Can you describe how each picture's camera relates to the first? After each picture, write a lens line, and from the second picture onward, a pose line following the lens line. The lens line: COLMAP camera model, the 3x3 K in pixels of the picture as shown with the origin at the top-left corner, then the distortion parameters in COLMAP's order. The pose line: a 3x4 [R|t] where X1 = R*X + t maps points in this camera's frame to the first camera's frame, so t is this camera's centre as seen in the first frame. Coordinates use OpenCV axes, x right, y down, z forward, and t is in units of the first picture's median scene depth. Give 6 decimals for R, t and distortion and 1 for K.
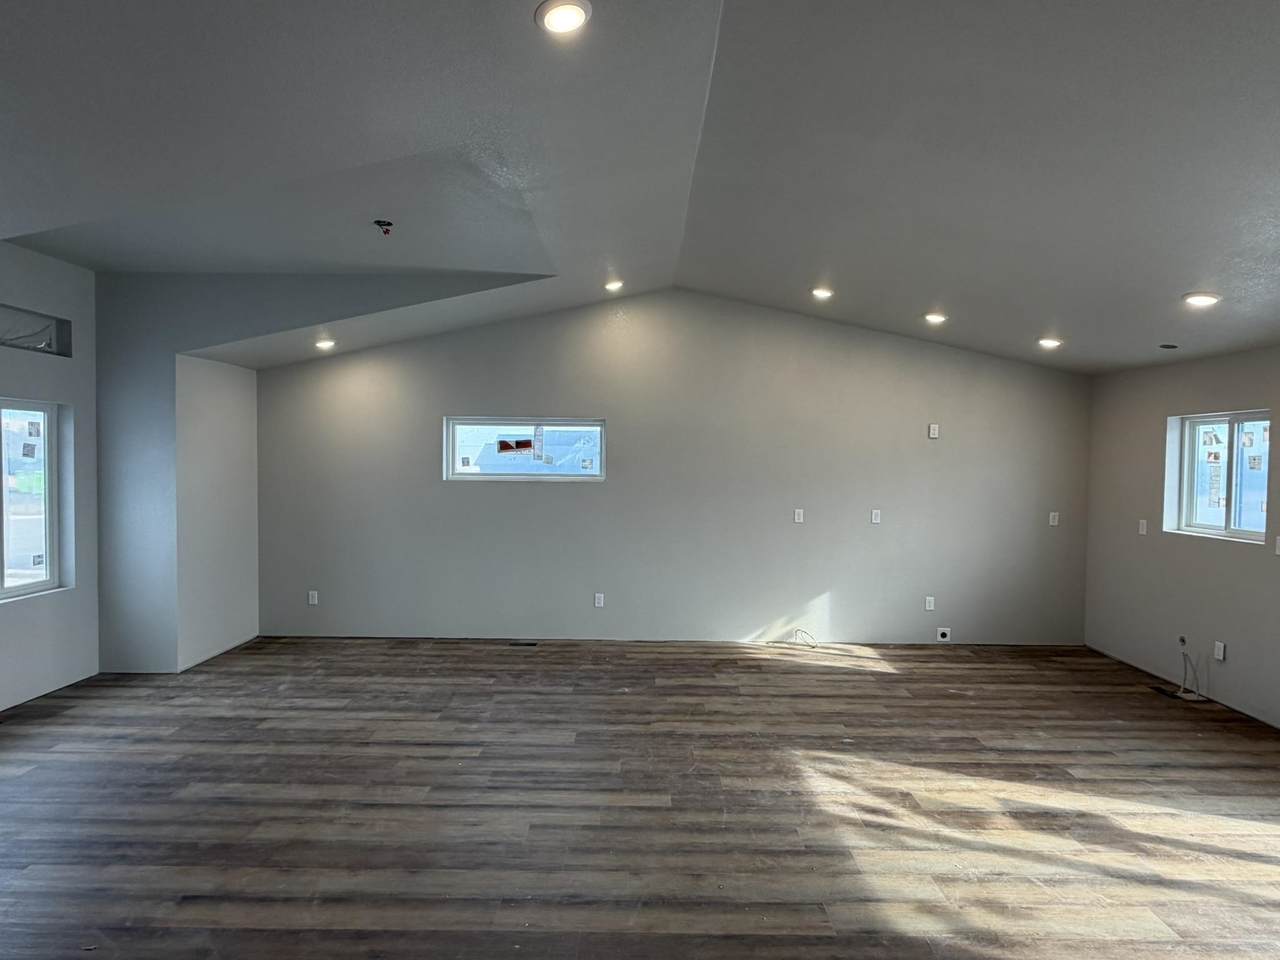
lens RADIAL K [[693.1, 0, 640.0], [0, 693.1, 480.0], [0, 0, 1]] dist [-0.001663, 0.000522]
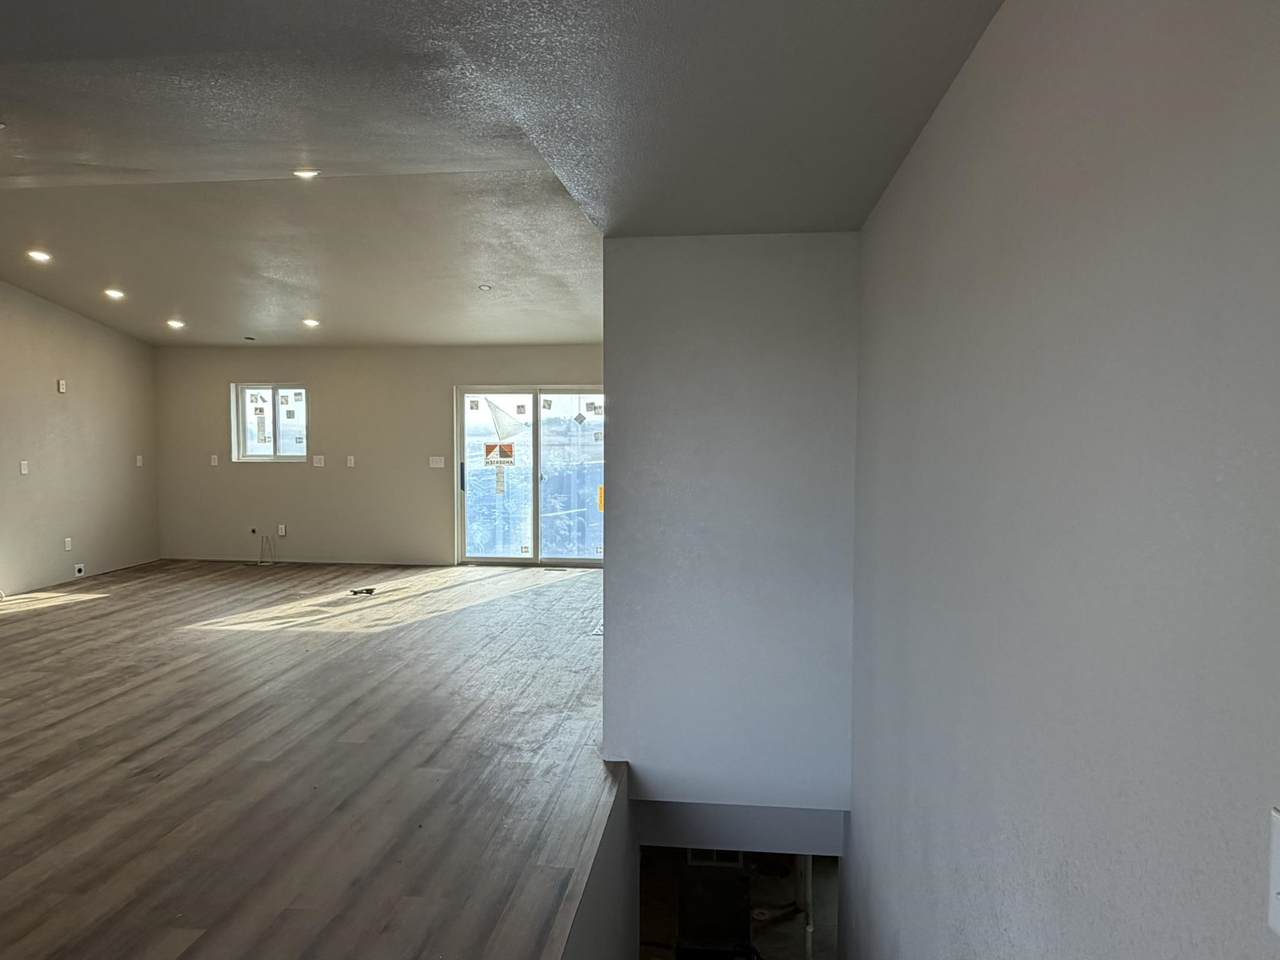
lens RADIAL K [[879.4, 0, 640.0], [0, 879.4, 480.0], [0, 0, 1]] dist [-0.000644, 0.000210]
pose [[0.110315, -0.077651, 0.990859, -1.026743], [0.028850, 0.996773, 0.074903, -0.001202], [-0.993478, 0.020324, 0.112199, -0.065669]]
